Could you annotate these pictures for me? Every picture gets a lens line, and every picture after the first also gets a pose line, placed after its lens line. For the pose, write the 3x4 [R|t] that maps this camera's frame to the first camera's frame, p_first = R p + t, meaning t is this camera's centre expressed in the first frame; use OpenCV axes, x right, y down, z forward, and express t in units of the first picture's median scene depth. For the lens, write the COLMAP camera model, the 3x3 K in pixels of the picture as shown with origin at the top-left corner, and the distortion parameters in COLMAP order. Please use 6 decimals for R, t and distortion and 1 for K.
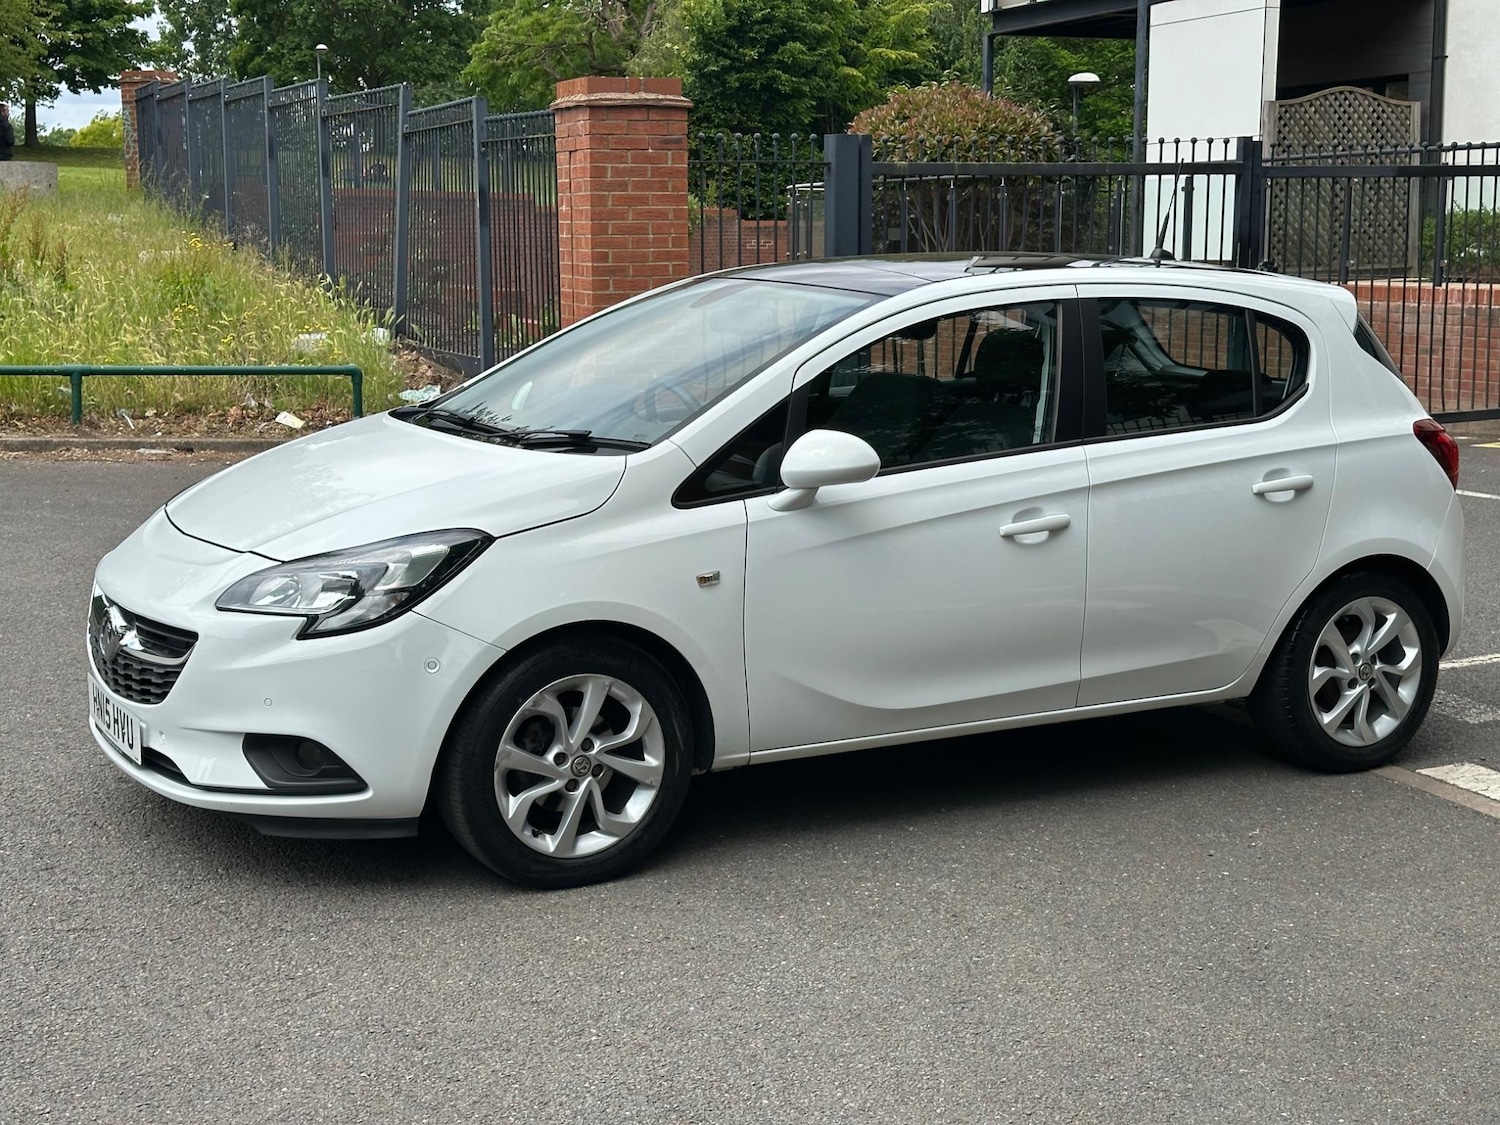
lens RADIAL K [[2075.0, 0, 743.0], [0, 2075.0, 546.0], [0, 0, 1]] dist [0.196934, -0.399742]
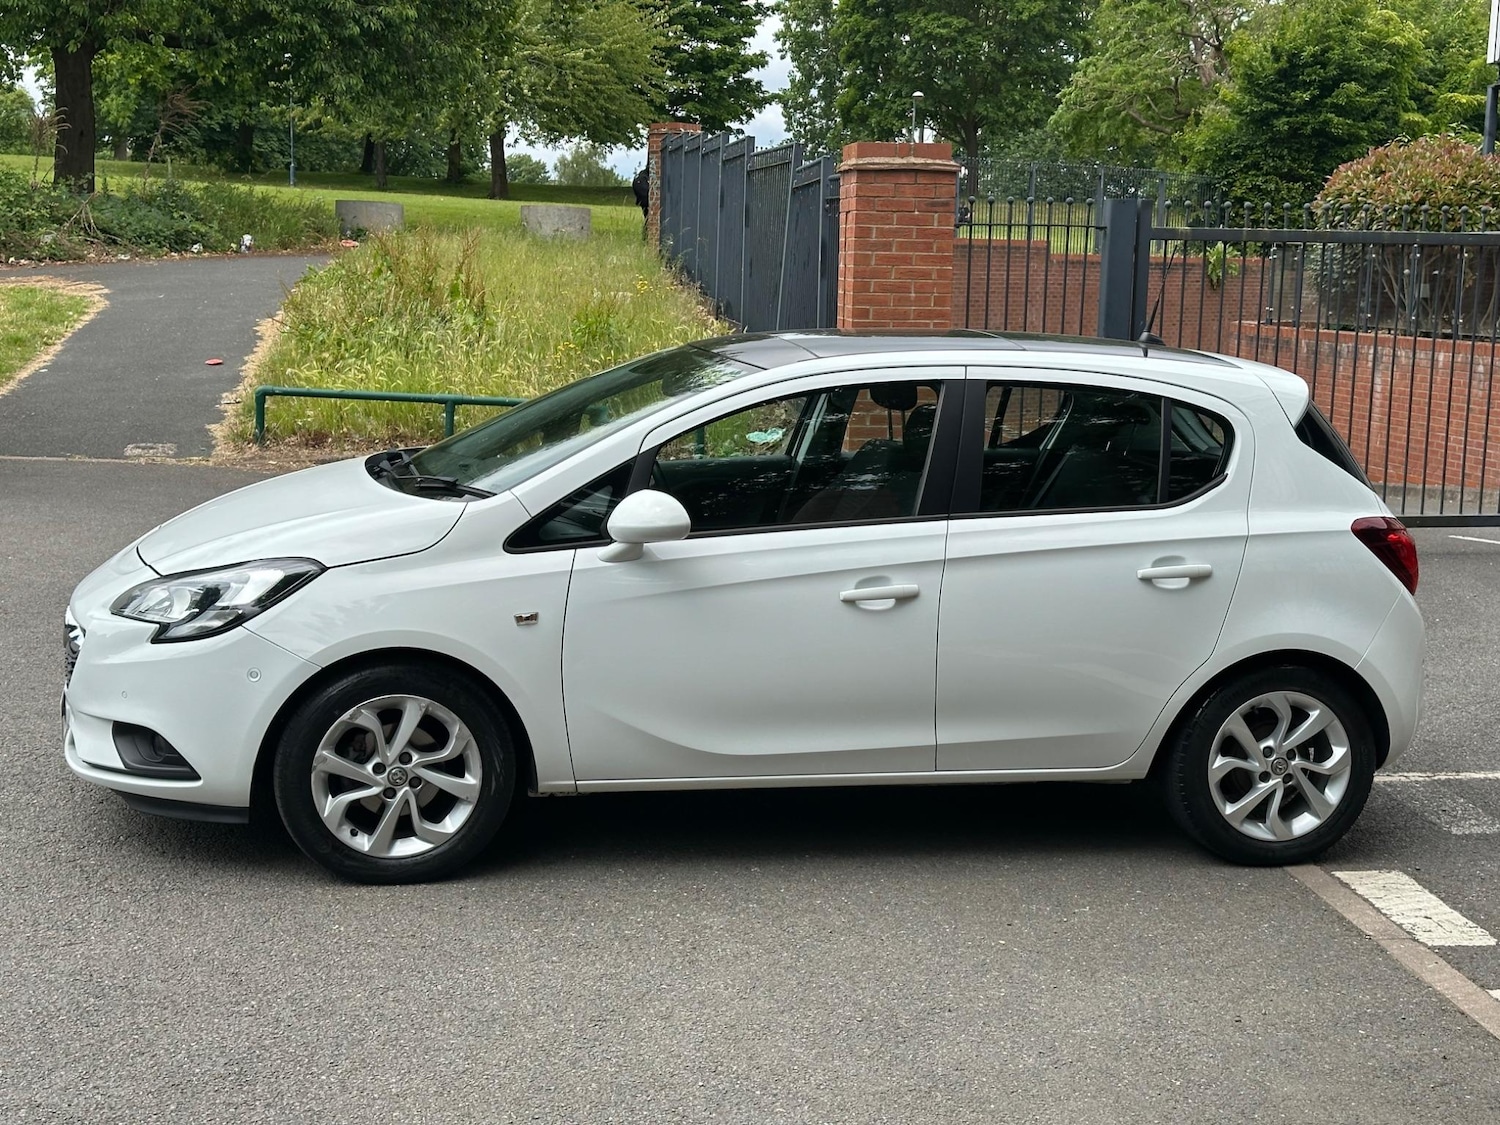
lens RADIAL K [[2072.7, 0, 750.0], [0, 2072.7, 562.5], [0, 0, 1]] dist [0.202126, -0.417071]
pose [[0.958135, 0.068590, -0.277978, 0.383536], [-0.071814, 0.997417, -0.001422, -0.019833], [0.277163, 0.021325, 0.960586, -0.024841]]
